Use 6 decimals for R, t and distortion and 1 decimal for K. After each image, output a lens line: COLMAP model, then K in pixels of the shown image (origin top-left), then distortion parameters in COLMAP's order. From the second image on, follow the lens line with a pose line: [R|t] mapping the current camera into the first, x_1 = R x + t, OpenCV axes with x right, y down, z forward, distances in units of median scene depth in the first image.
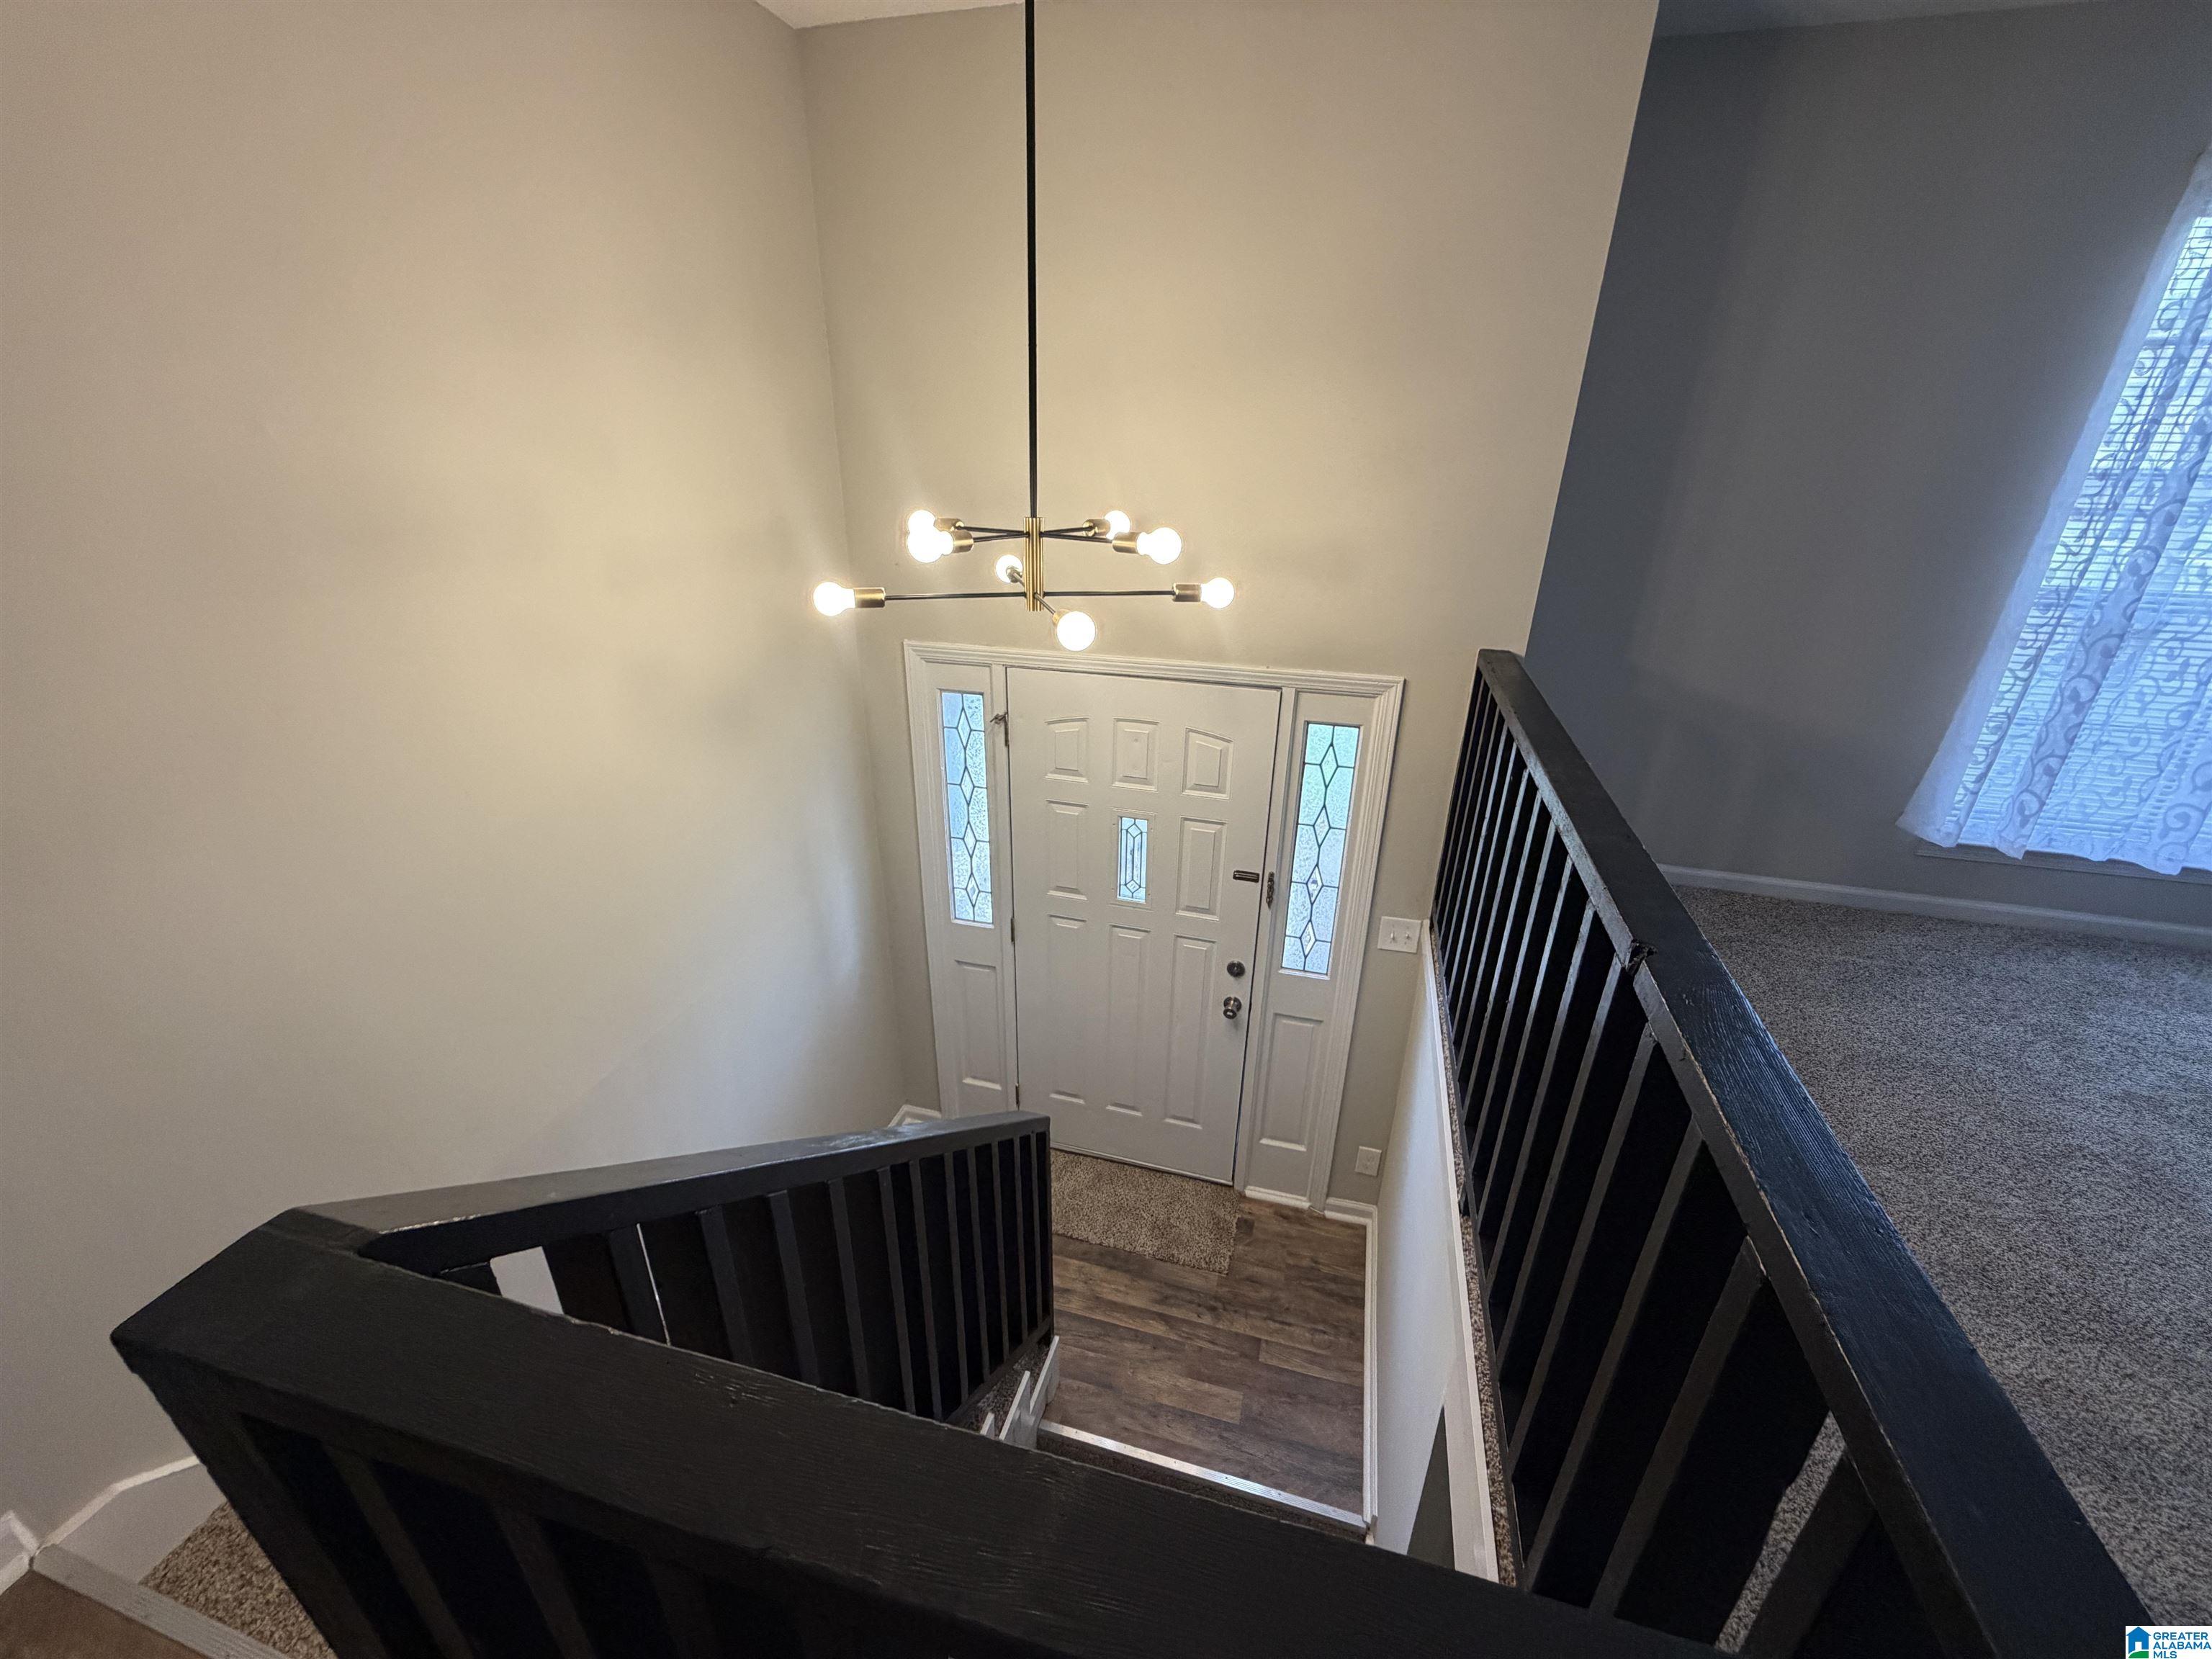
lens RADIAL K [[880.2, 0, 1102.4], [0, 880.2, 828.4], [0, 0, 1]] dist [-0.001128, 0.000565]
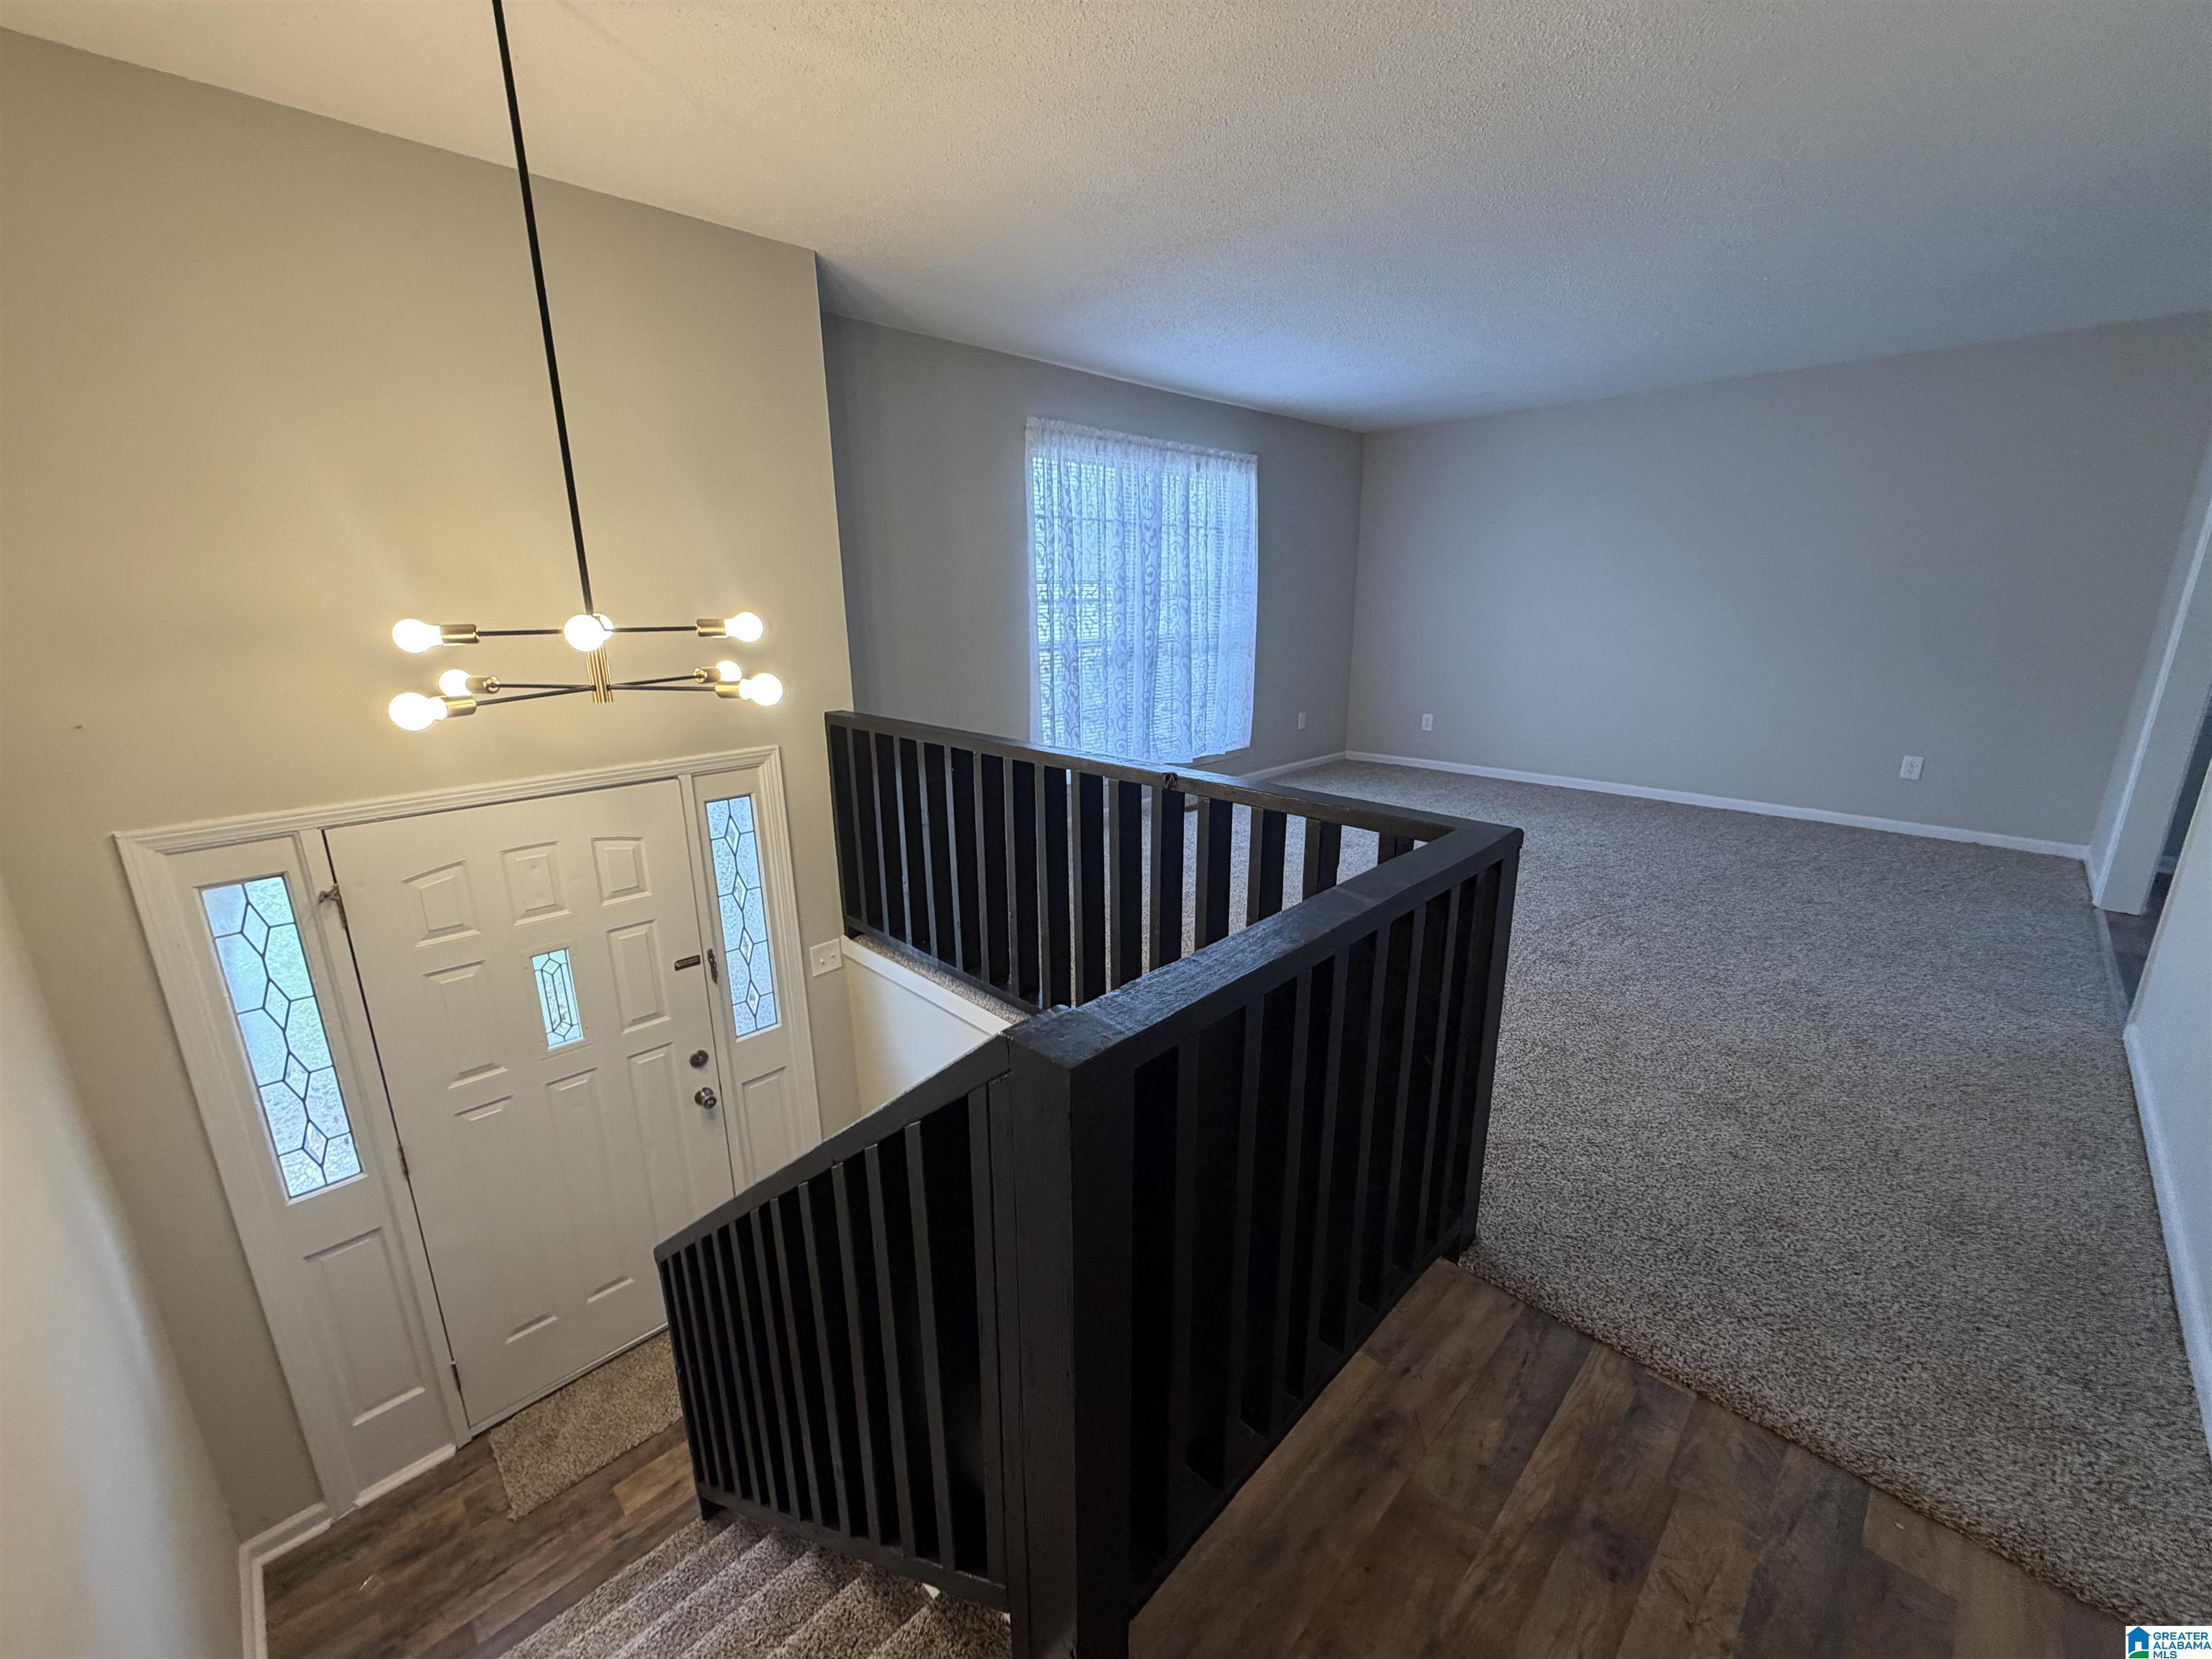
lens RADIAL K [[880.2, 0, 1105.1], [0, 880.2, 828.7], [0, 0, 1]] dist [-0.001128, 0.000565]
pose [[0.487893, -0.245222, 0.837751, -0.436964], [0.364287, 0.929360, 0.059882, 0.025667], [-0.793256, 0.275965, 0.542760, 0.009748]]
